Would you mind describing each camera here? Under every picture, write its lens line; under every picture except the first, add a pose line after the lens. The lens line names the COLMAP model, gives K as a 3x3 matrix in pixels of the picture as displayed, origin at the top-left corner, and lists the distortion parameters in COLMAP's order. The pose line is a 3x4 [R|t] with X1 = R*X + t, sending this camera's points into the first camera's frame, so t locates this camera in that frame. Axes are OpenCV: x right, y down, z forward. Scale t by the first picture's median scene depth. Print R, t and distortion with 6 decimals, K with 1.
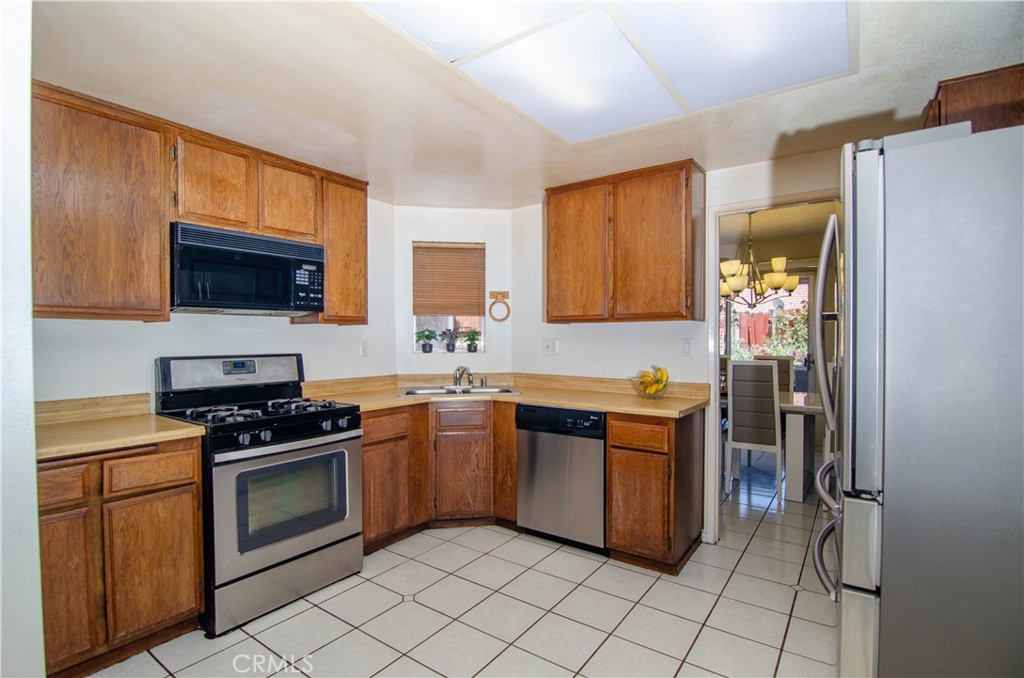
lens RADIAL K [[530.9, 0, 512.0], [0, 530.9, 339.0], [0, 0, 1]] dist [-0.000844, -0.000385]
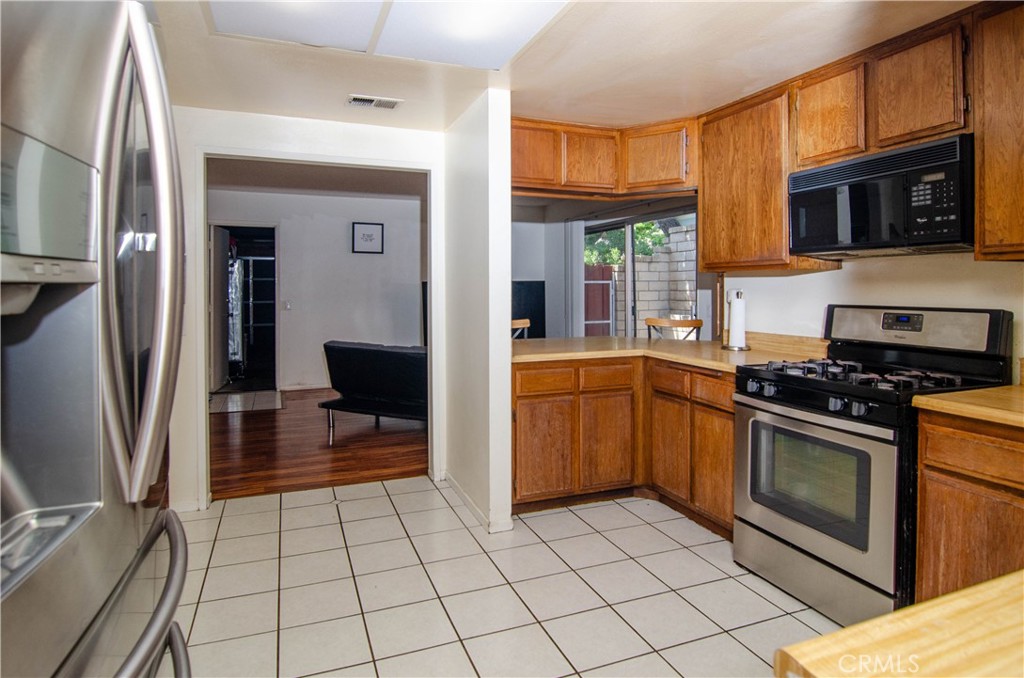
lens RADIAL K [[539.8, 0, 510.7], [0, 539.8, 295.5], [0, 0, 1]] dist [-0.000376, -0.000046]
pose [[-0.534885, 0.012590, -0.844831, 0.472913], [-0.003658, 0.999845, 0.017216, 0.002351], [0.844917, 0.012299, -0.534756, 0.930139]]
